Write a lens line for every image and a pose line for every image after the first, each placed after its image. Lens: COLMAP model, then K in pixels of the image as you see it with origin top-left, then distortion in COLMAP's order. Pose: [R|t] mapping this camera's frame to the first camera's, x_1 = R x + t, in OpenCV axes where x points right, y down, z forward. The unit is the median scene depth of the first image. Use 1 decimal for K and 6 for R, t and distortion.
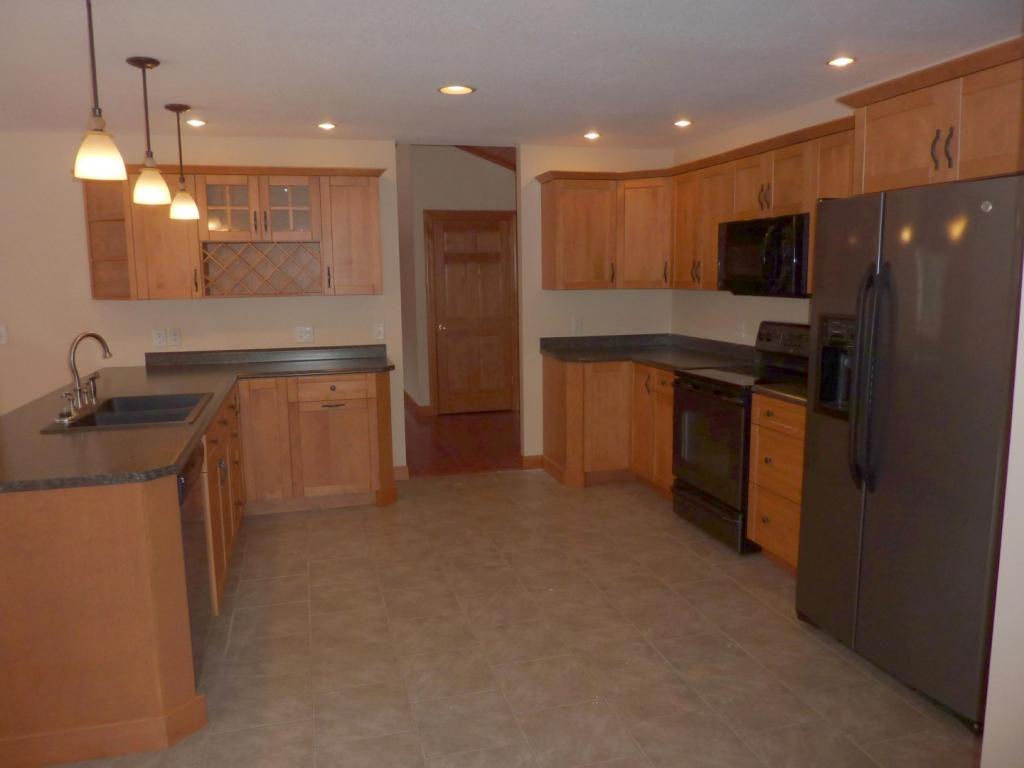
lens RADIAL K [[768.7, 0, 512.1], [0, 768.7, 387.9], [0, 0, 1]] dist [-0.013841, -0.010782]
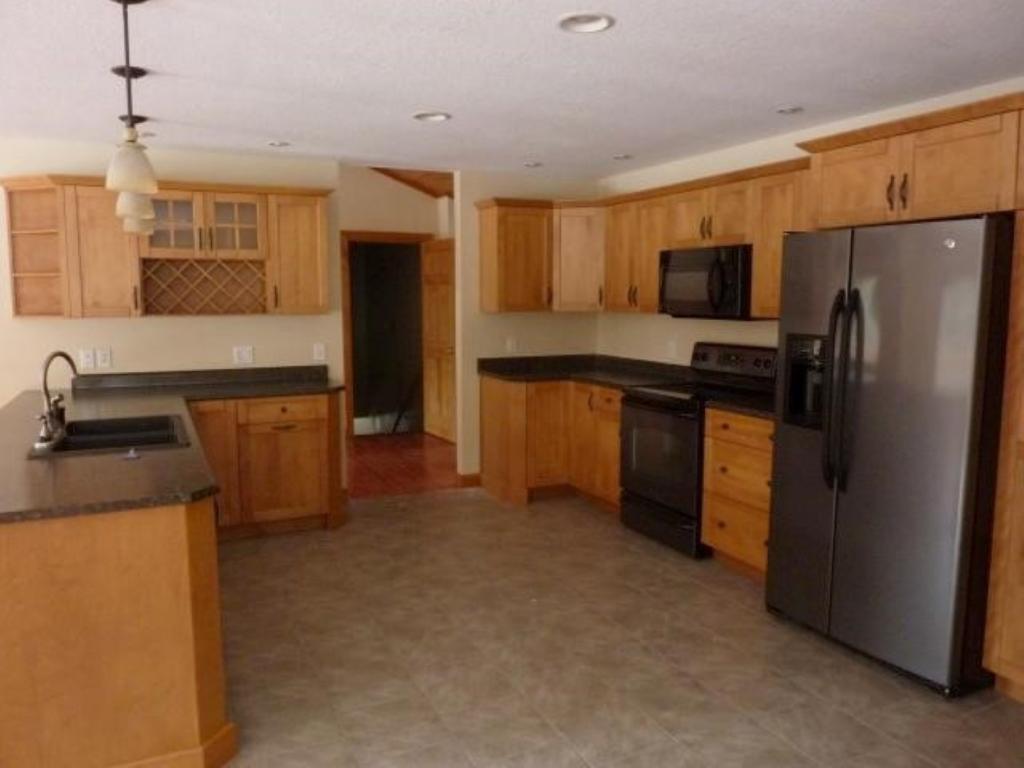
lens RADIAL K [[768.7, 0, 508.5], [0, 768.7, 389.3], [0, 0, 1]] dist [-0.013841, -0.010782]
pose [[0.983863, -0.008853, 0.178703, -0.154071], [0.013918, 0.999536, -0.027107, 0.005969], [-0.178380, 0.029157, 0.983530, -0.019357]]
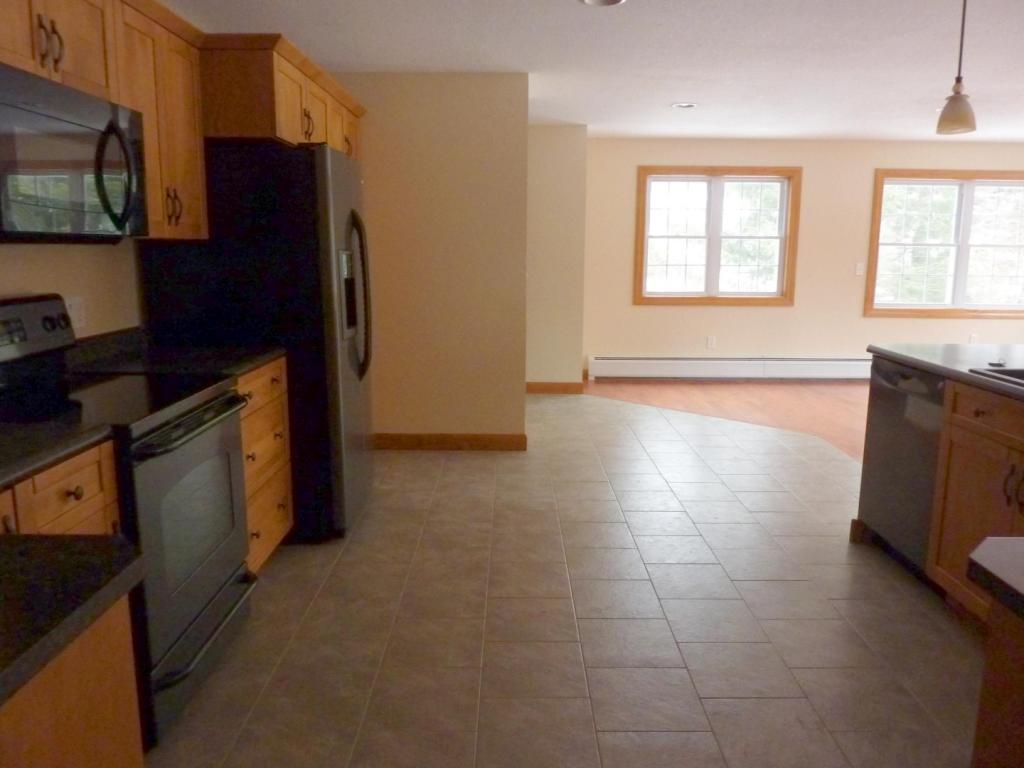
lens RADIAL K [[768.7, 0, 507.5], [0, 768.7, 380.8], [0, 0, 1]] dist [-0.013841, -0.010782]
pose [[-0.963594, -0.043109, 0.263871, -0.107445], [0.043899, 0.948014, 0.315186, -0.207352], [-0.263741, 0.315295, -0.911608, 1.571975]]
